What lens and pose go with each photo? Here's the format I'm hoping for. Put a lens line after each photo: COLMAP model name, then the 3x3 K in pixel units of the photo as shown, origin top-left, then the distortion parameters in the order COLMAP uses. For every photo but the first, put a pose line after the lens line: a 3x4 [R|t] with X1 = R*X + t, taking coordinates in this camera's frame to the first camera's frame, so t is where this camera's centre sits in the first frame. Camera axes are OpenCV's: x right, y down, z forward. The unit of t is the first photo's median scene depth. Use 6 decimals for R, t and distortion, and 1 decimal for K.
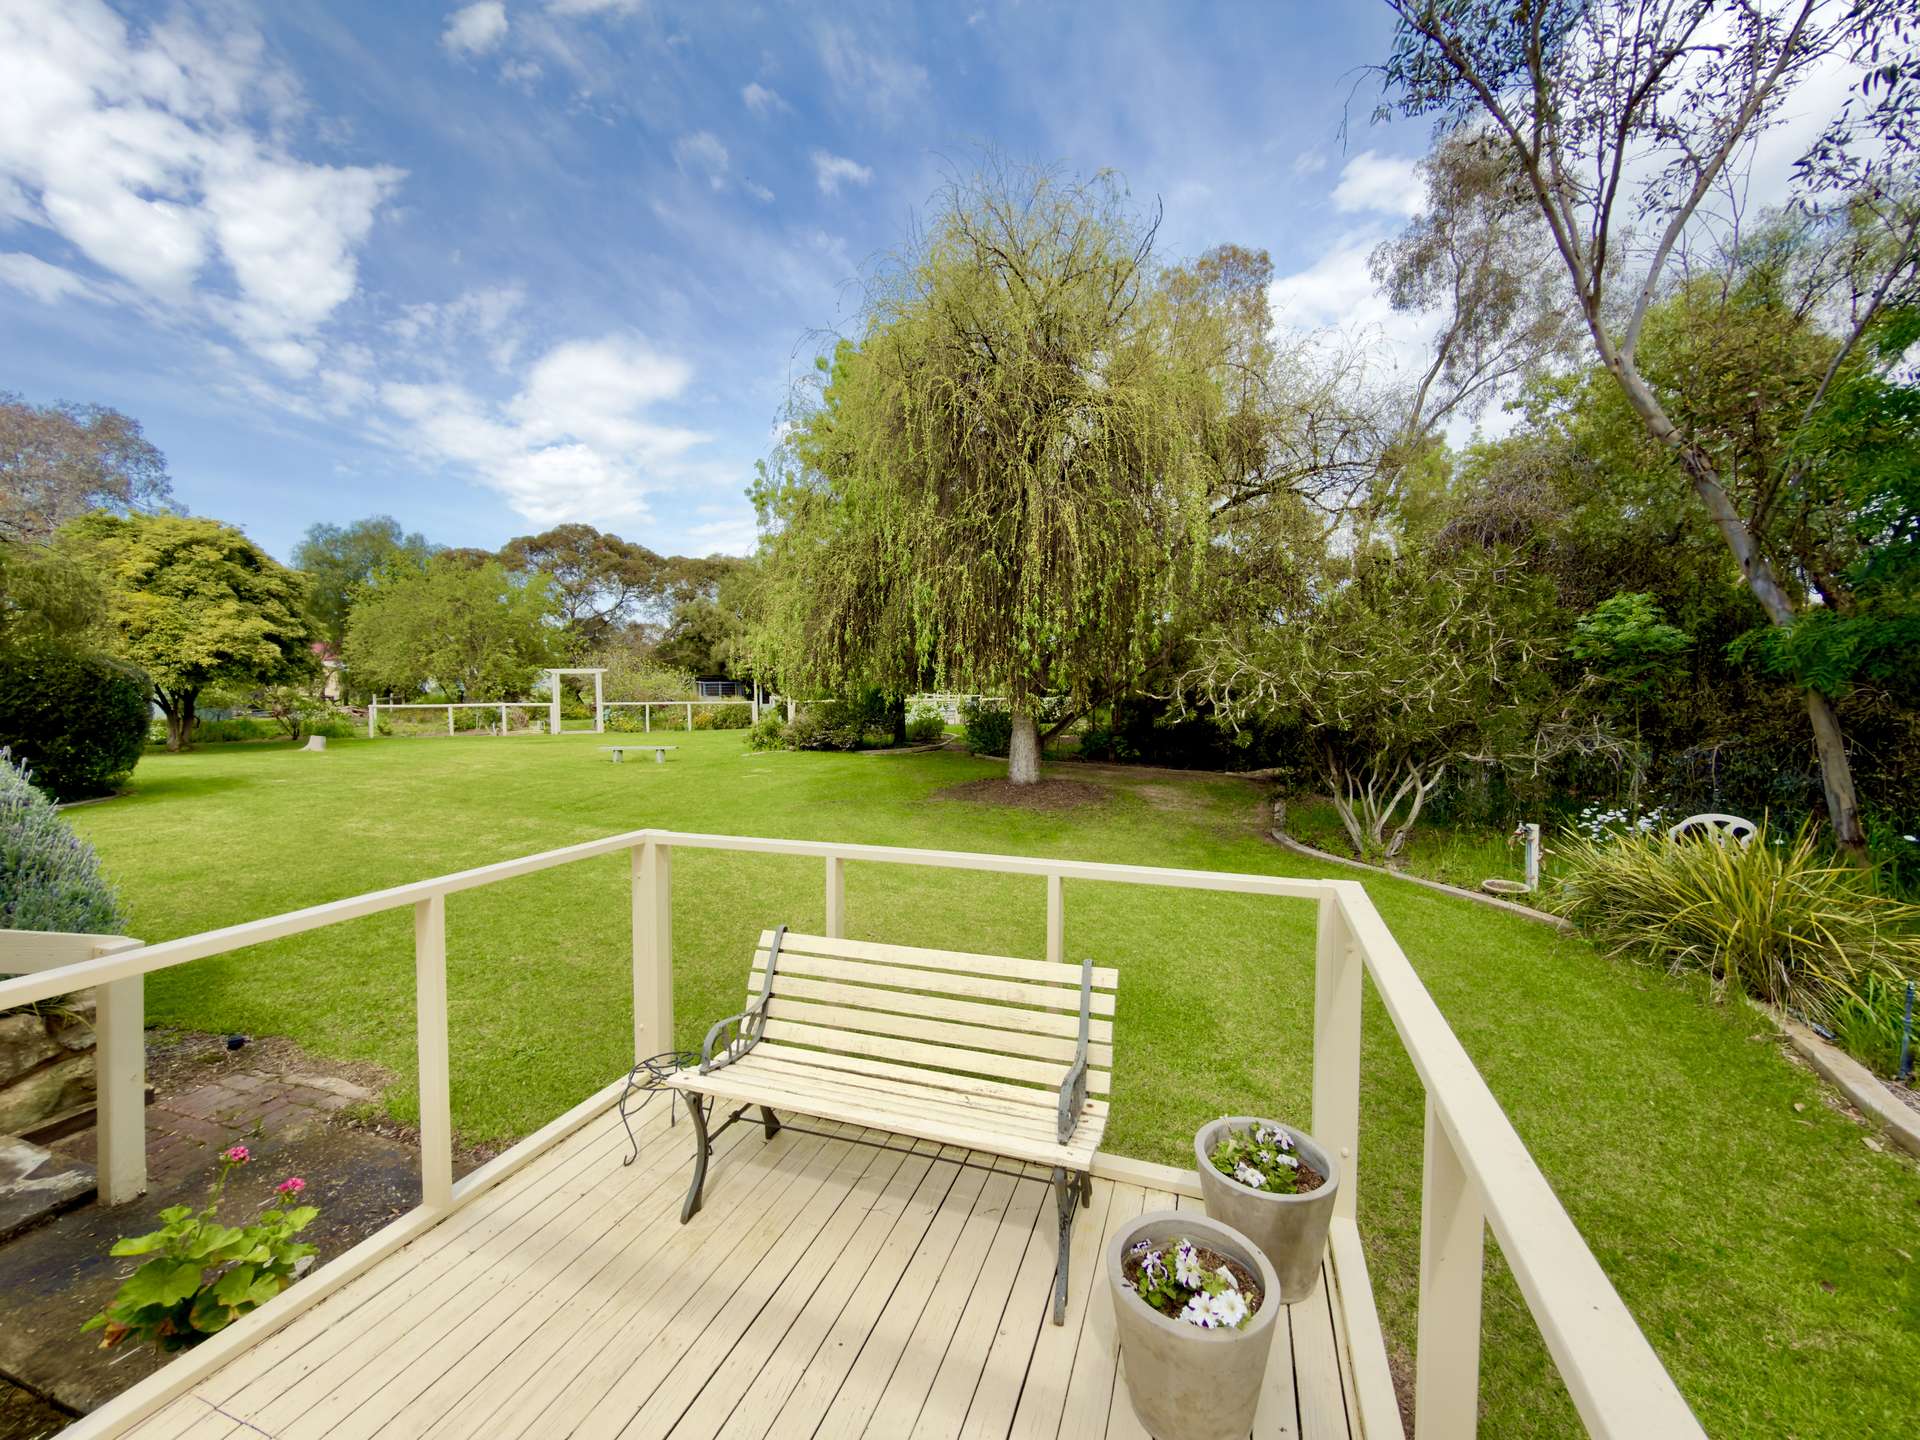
lens RADIAL K [[768.0, 0, 960.0], [0, 768.0, 723.6], [0, 0, 1]] dist [0.001334, 0.000171]
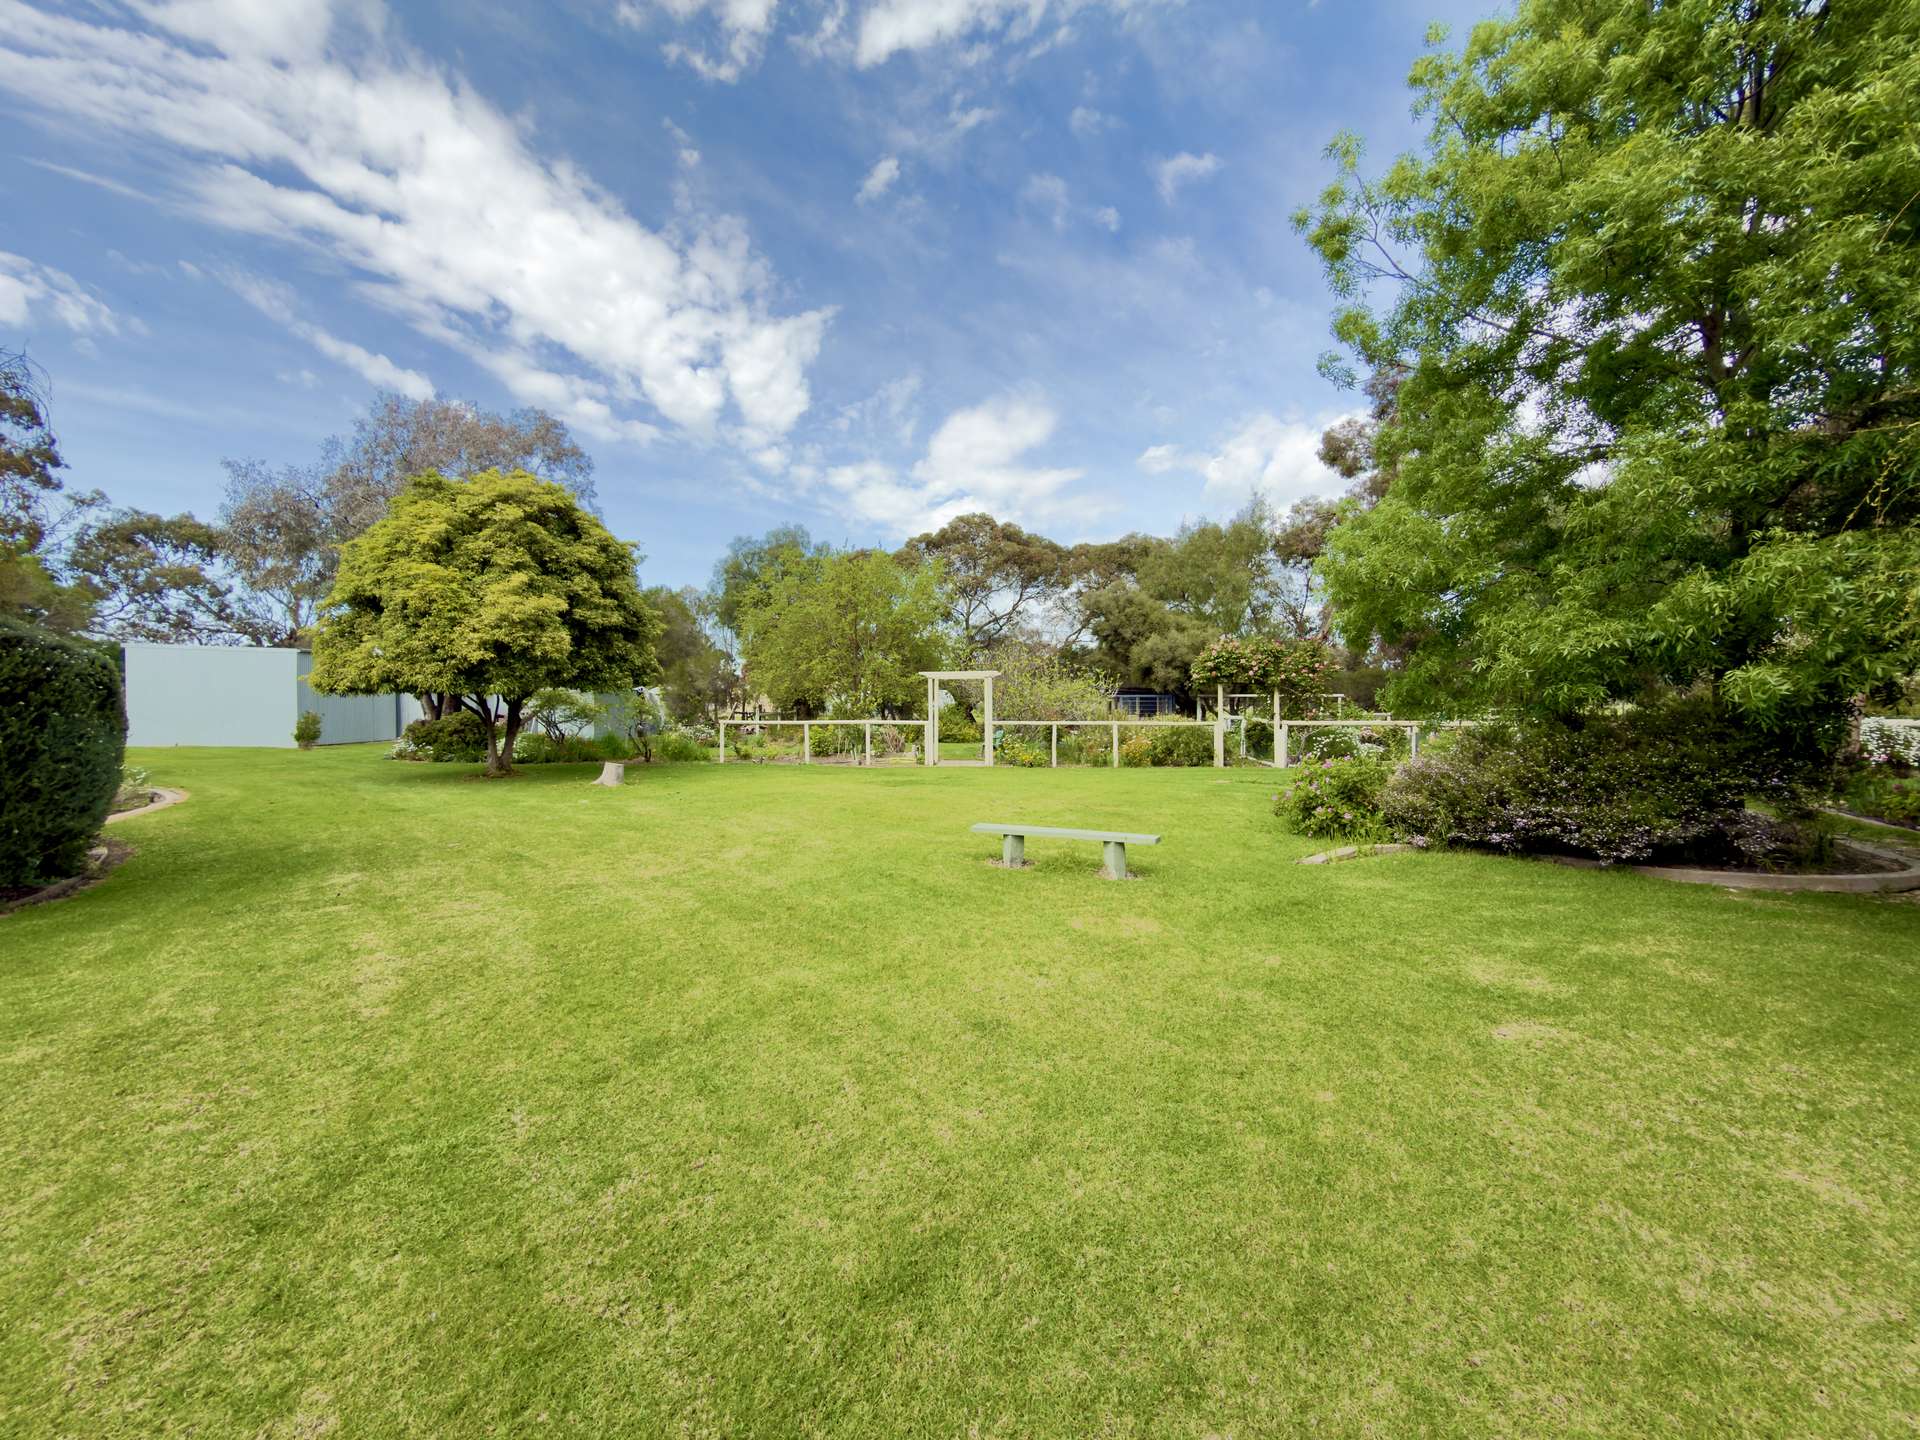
lens RADIAL K [[768.0, 0, 960.0], [0, 768.0, 717.0], [0, 0, 1]] dist [0.001334, 0.000171]
pose [[0.884261, 0.008879, -0.466909, -0.170505], [-0.026000, 0.999205, -0.030238, -0.009141], [0.466269, 0.038878, 0.883788, 0.378475]]
